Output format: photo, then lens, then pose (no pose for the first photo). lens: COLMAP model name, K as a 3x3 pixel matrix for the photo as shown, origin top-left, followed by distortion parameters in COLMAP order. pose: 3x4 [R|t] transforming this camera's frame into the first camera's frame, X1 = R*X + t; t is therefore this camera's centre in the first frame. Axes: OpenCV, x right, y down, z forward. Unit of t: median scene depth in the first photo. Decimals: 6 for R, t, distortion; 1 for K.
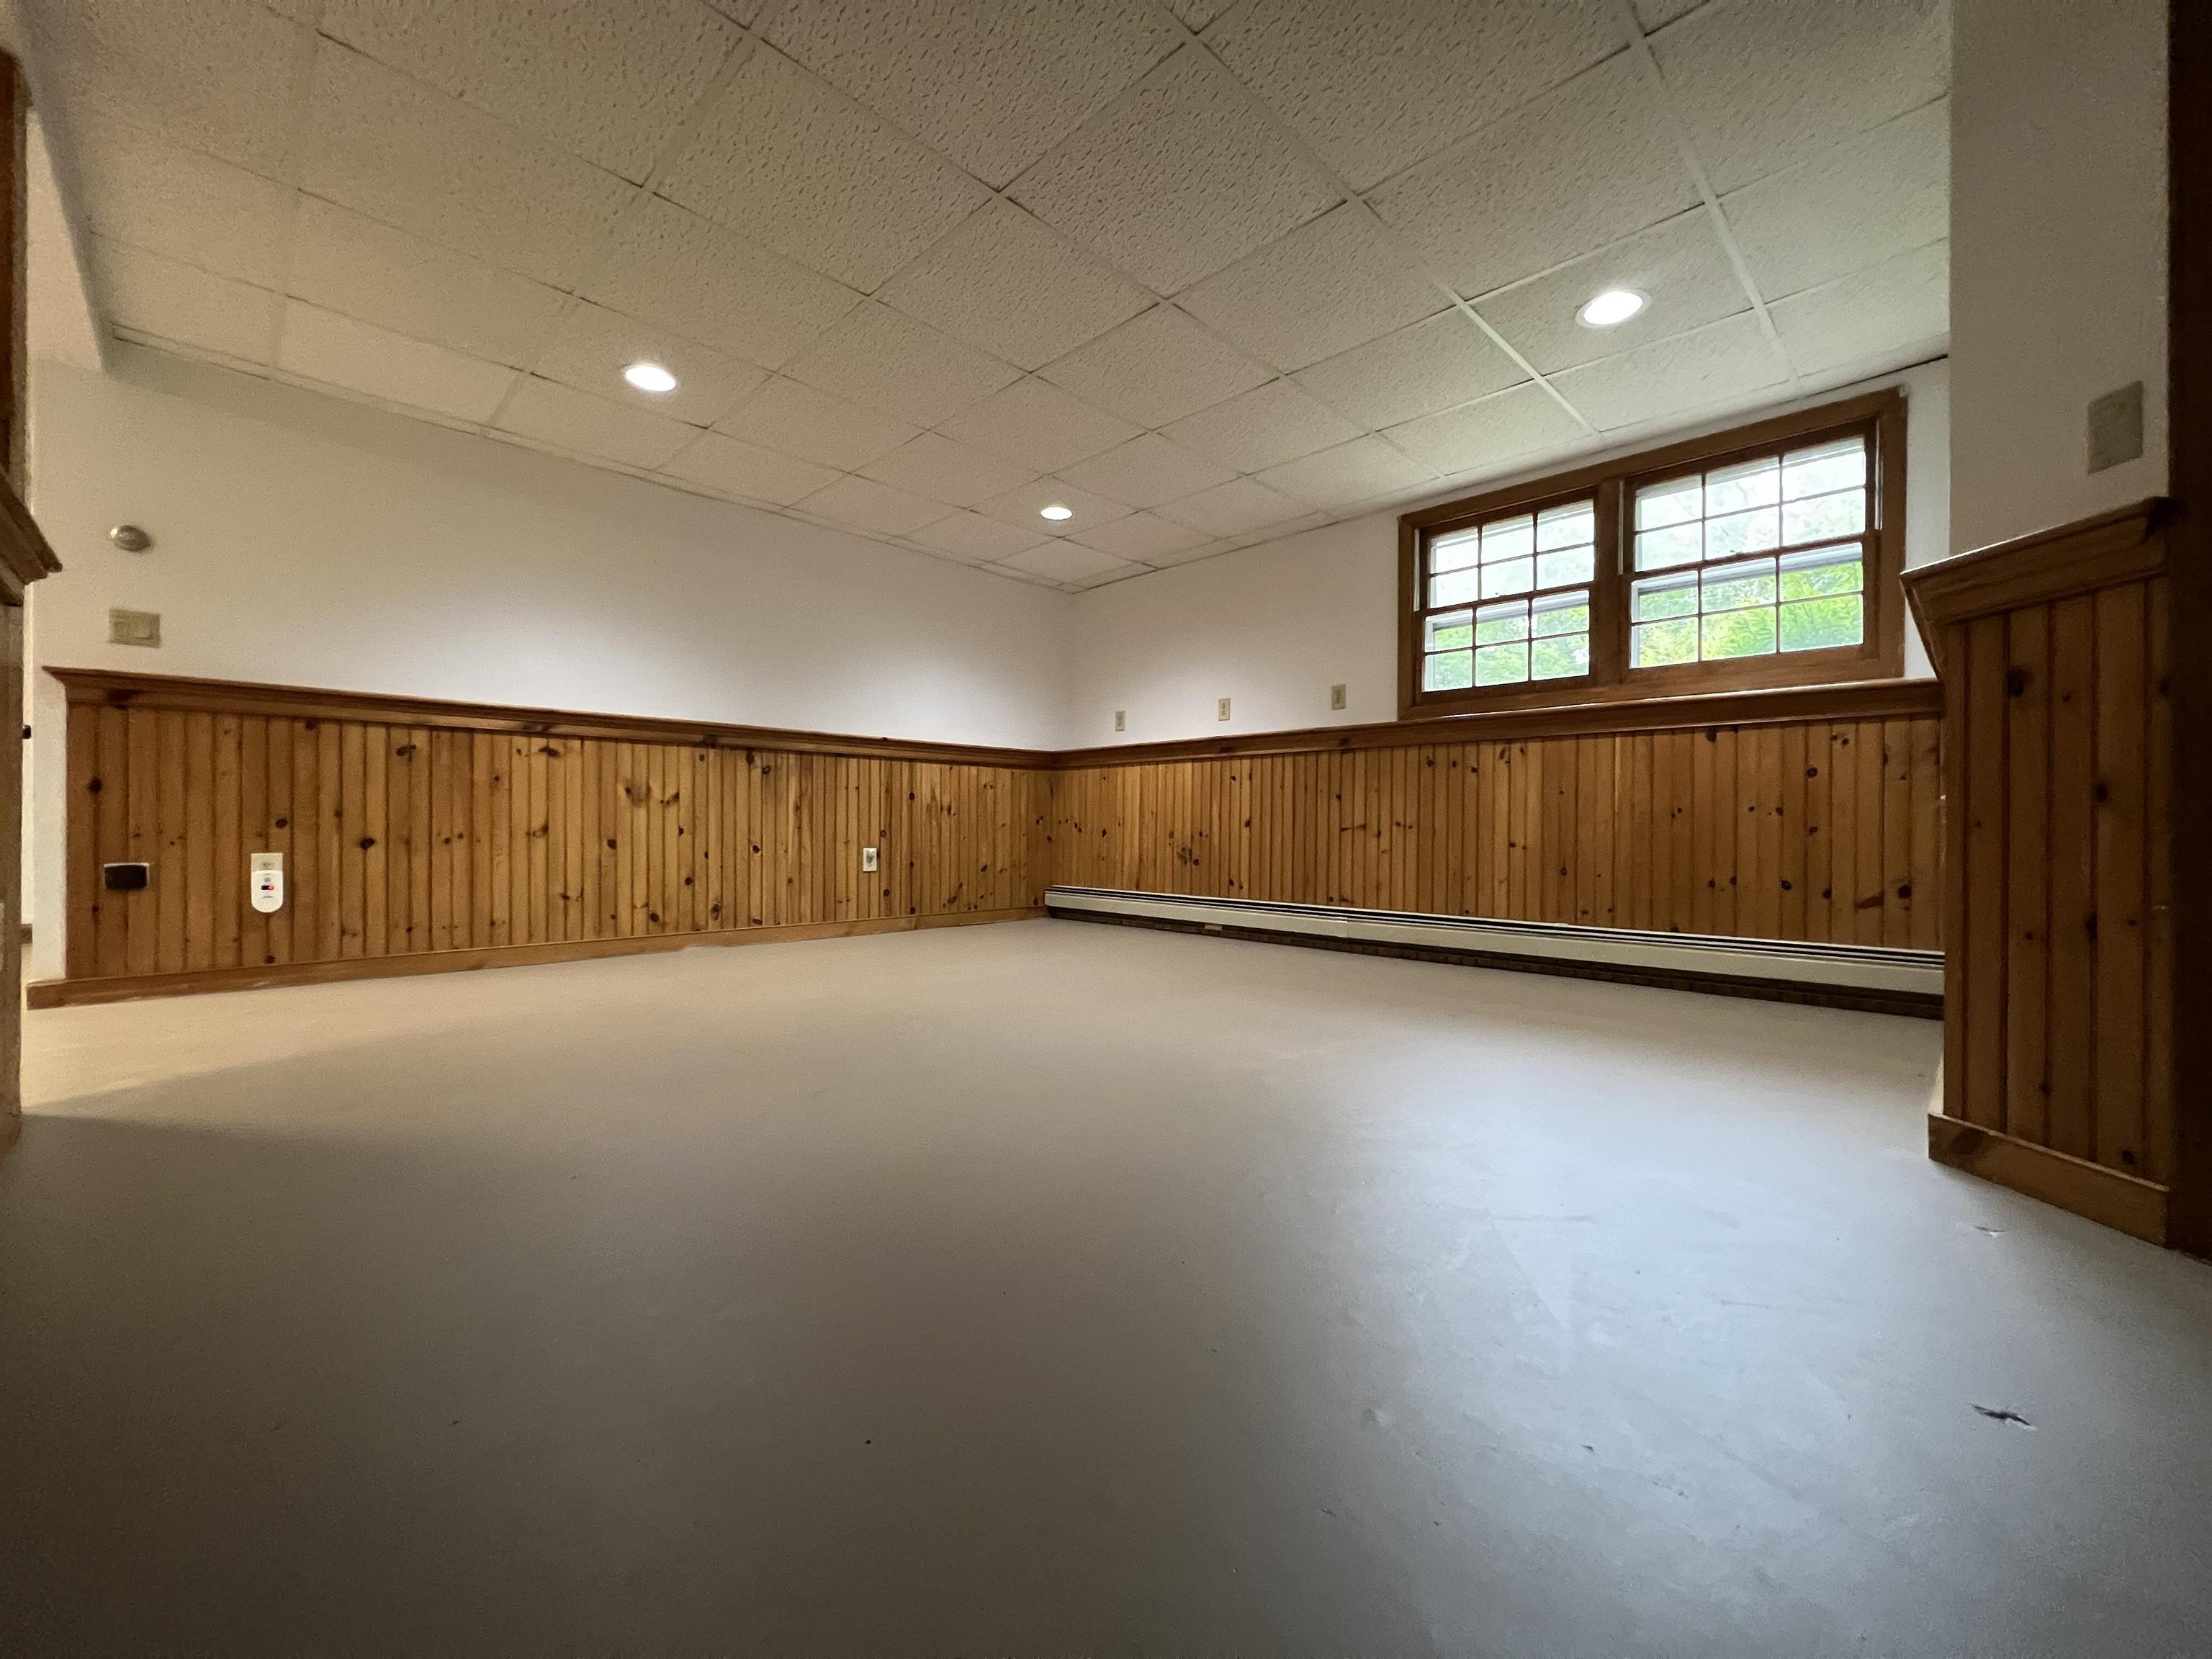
lens RADIAL K [[880.5, 0, 1106.0], [0, 880.5, 829.5], [0, 0, 1]] dist [0.001393, 0.000423]
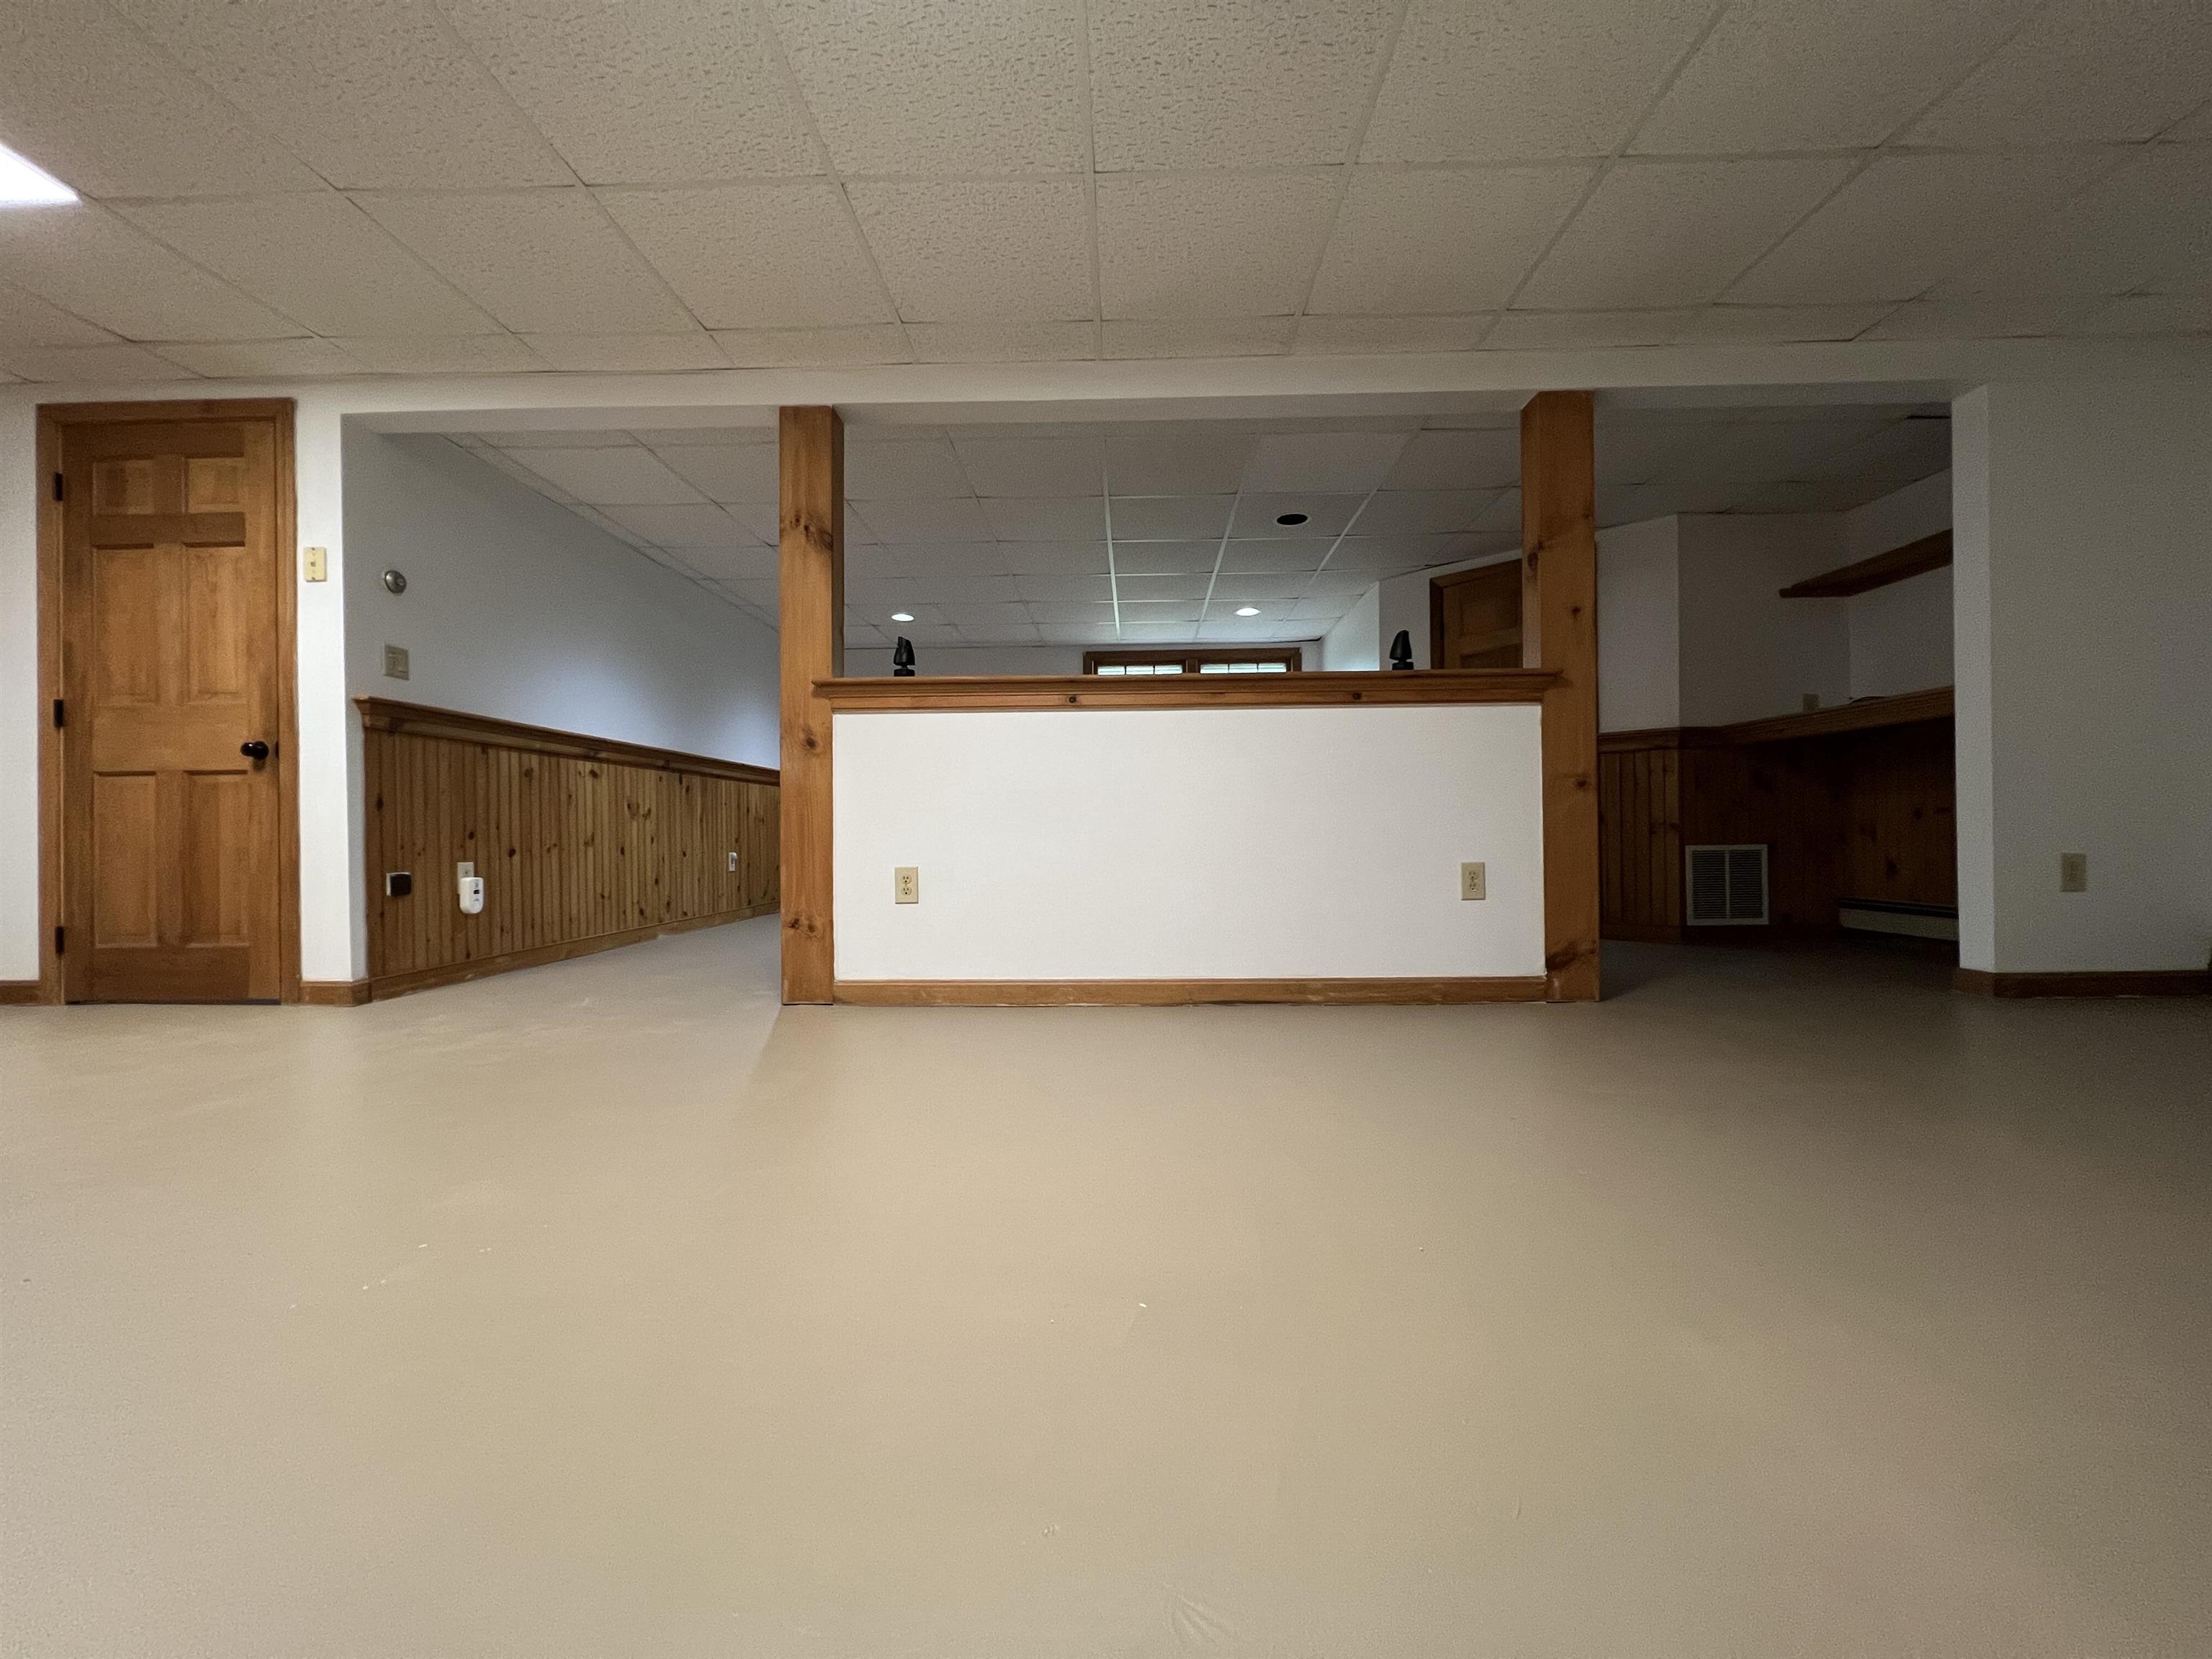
lens RADIAL K [[889.4, 0, 1106.0], [0, 889.4, 829.5], [0, 0, 1]] dist [-0.006819, 0.000077]
pose [[0.724921, -0.009755, 0.688763, -0.991835], [0.015367, 0.999880, -0.002013, -0.000216], [-0.688661, 0.012043, 0.724983, -0.347904]]
